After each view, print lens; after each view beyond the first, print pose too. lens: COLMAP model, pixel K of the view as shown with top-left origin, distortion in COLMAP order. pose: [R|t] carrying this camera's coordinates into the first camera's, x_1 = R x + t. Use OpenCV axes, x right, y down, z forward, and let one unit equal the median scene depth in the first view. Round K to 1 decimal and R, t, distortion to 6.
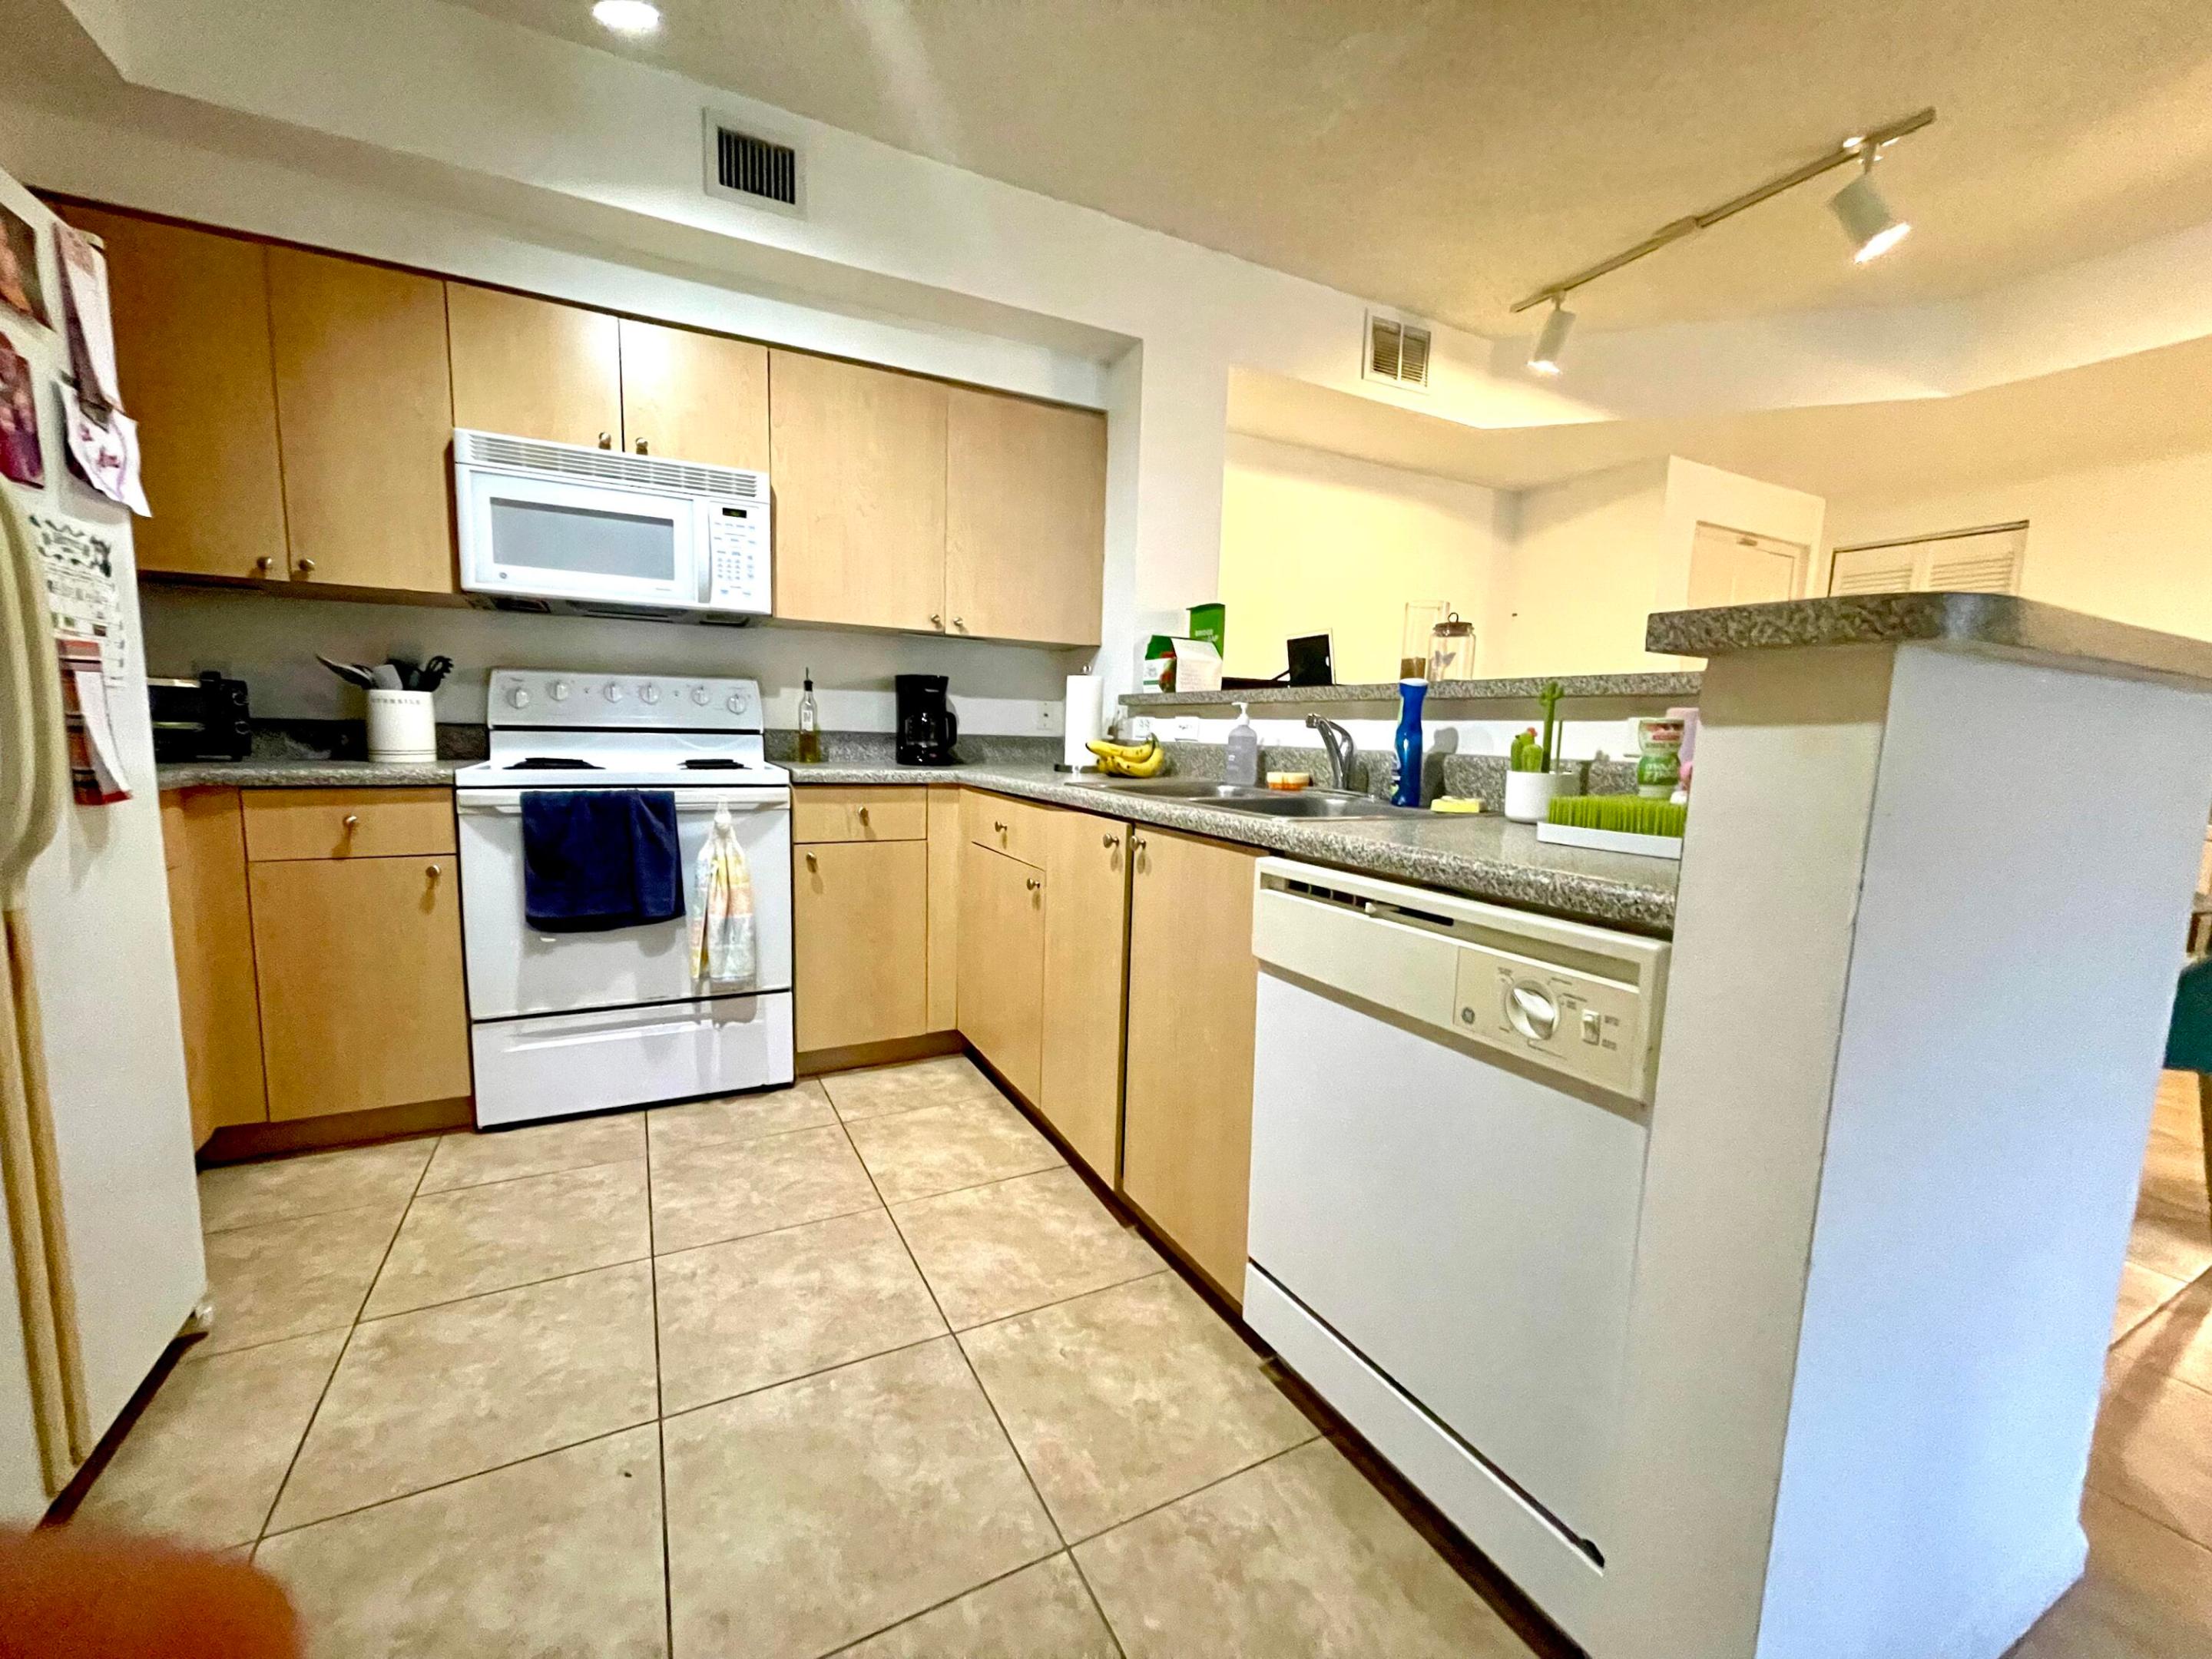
lens RADIAL K [[892.0, 0, 1094.7], [0, 892.0, 834.6], [0, 0, 1]] dist [-0.000079, -0.001556]
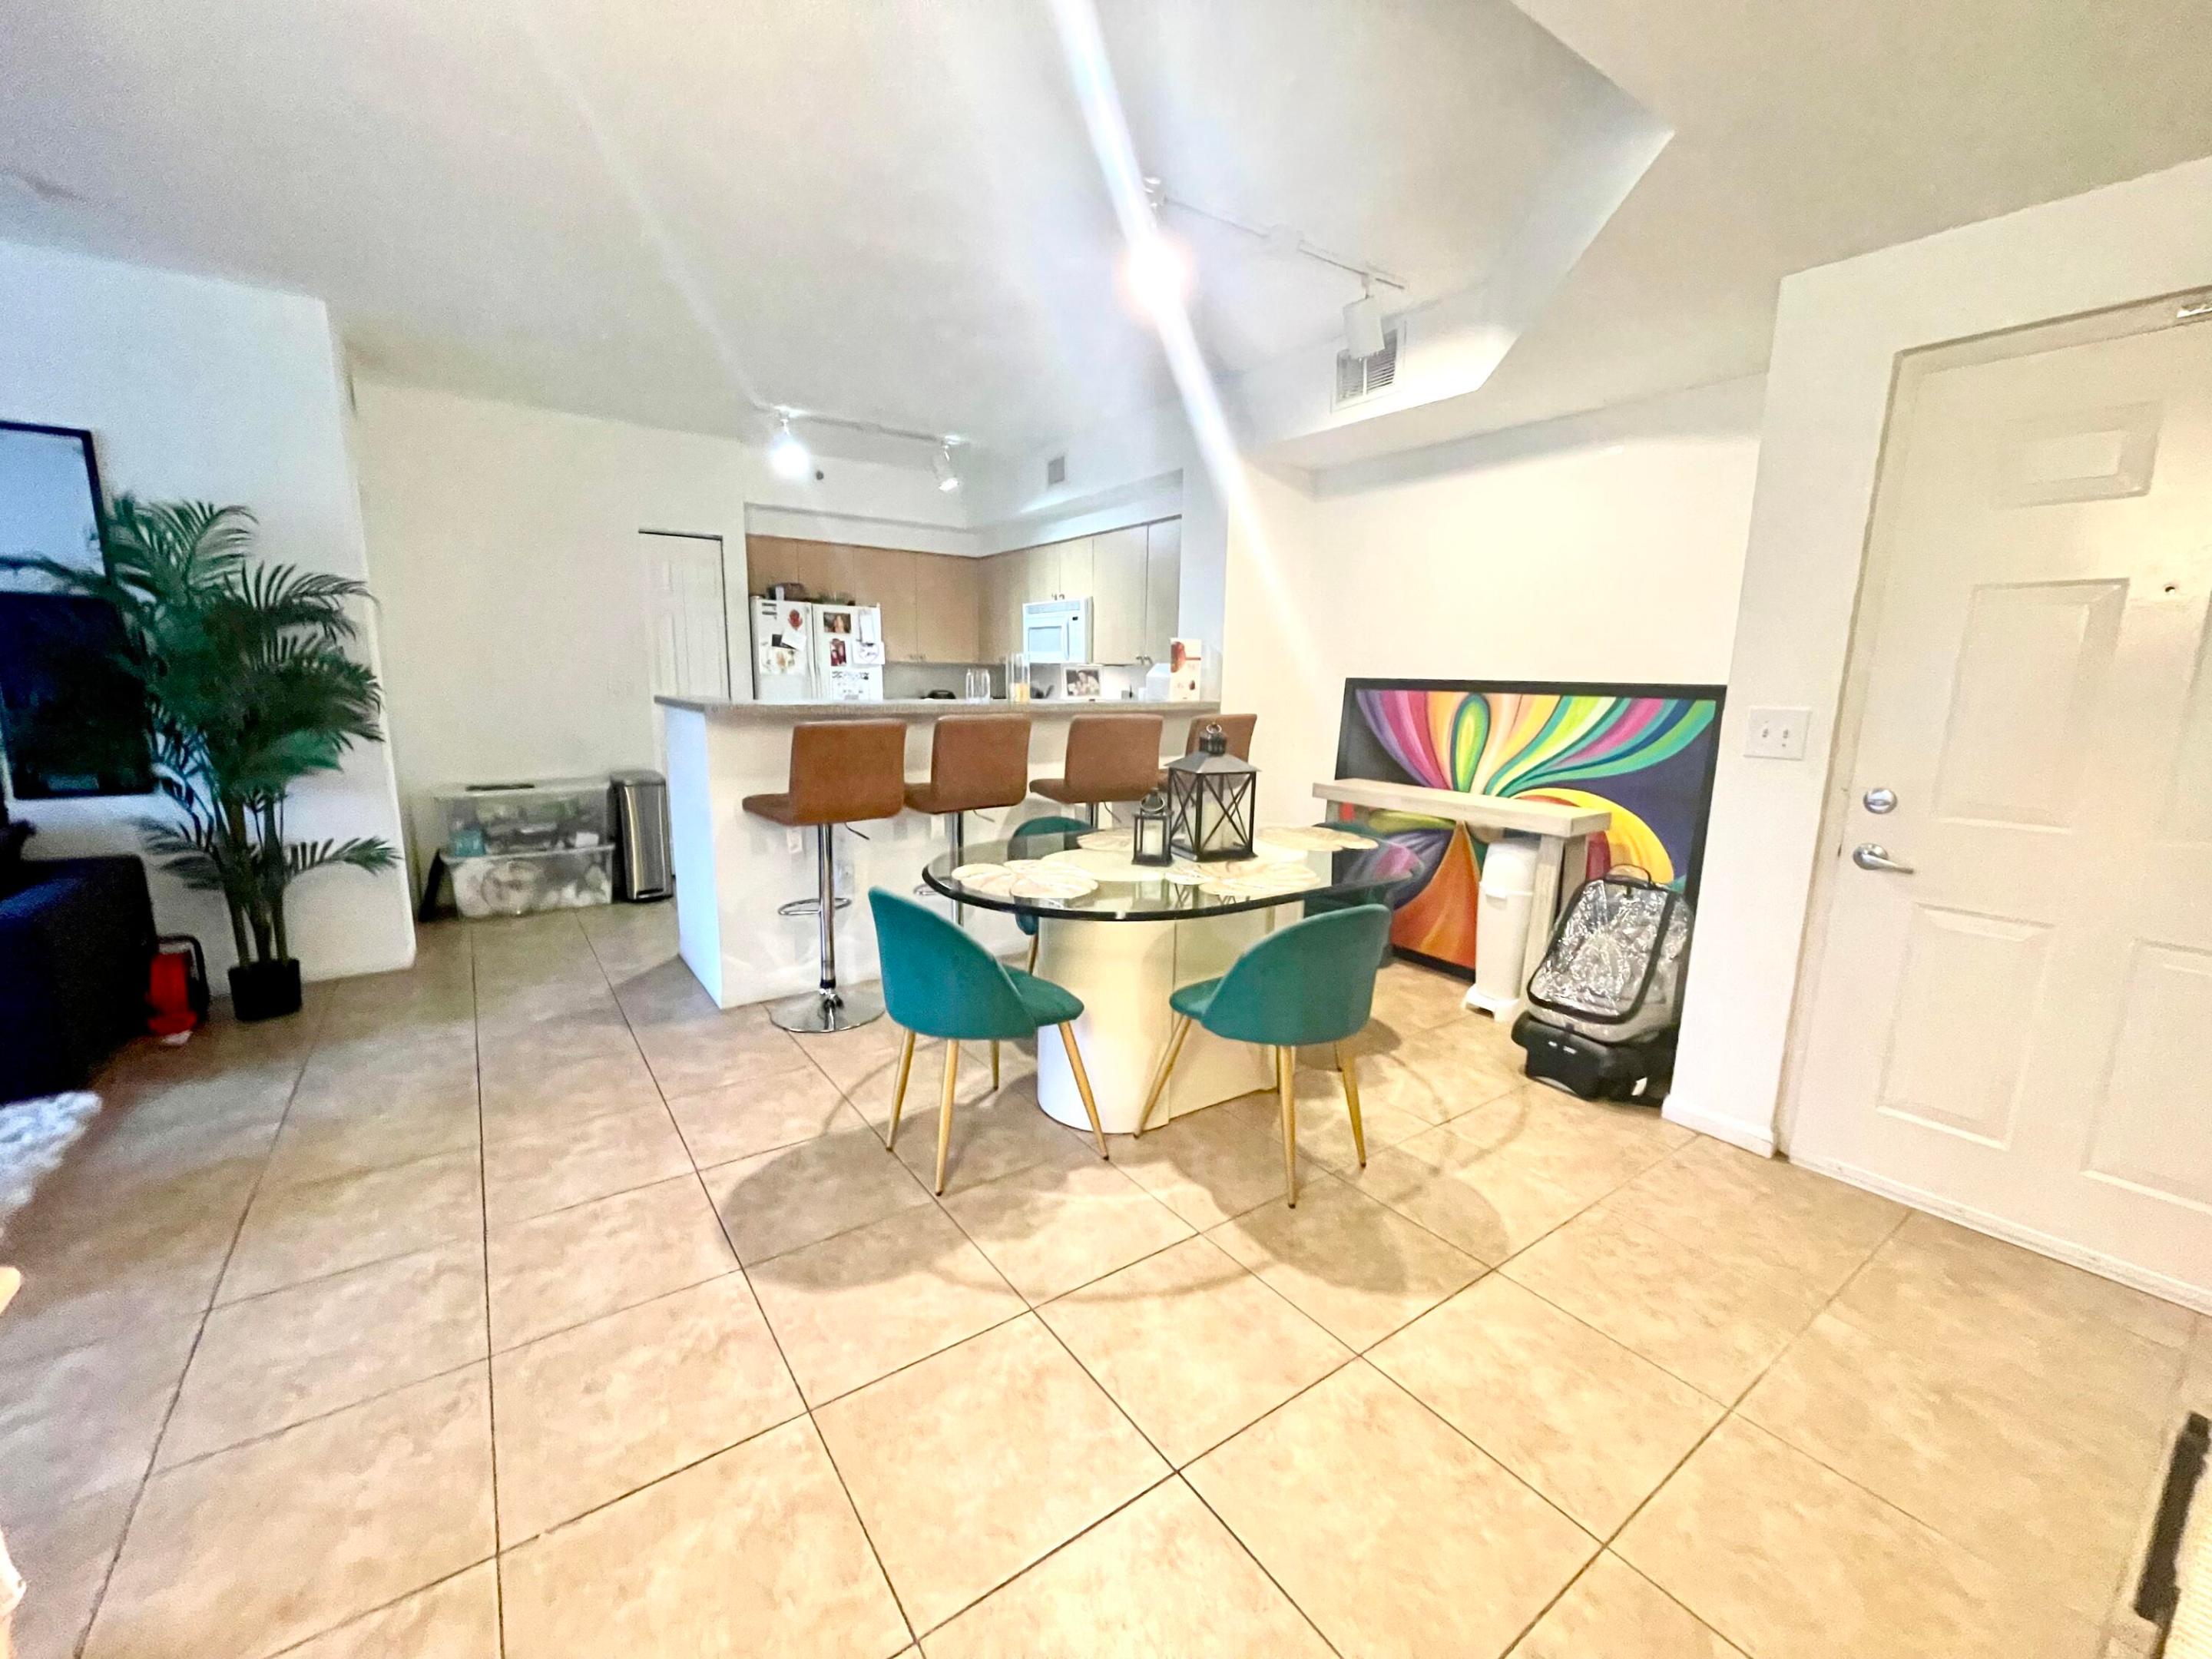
lens RADIAL K [[892.0, 0, 1100.4], [0, 892.0, 838.8], [0, 0, 1]] dist [-0.000079, -0.001556]
pose [[0.139721, 0.151528, -0.978528, 2.114417], [-0.130549, 0.982414, 0.133489, -0.144584], [0.981547, 0.109095, 0.157046, 0.882261]]
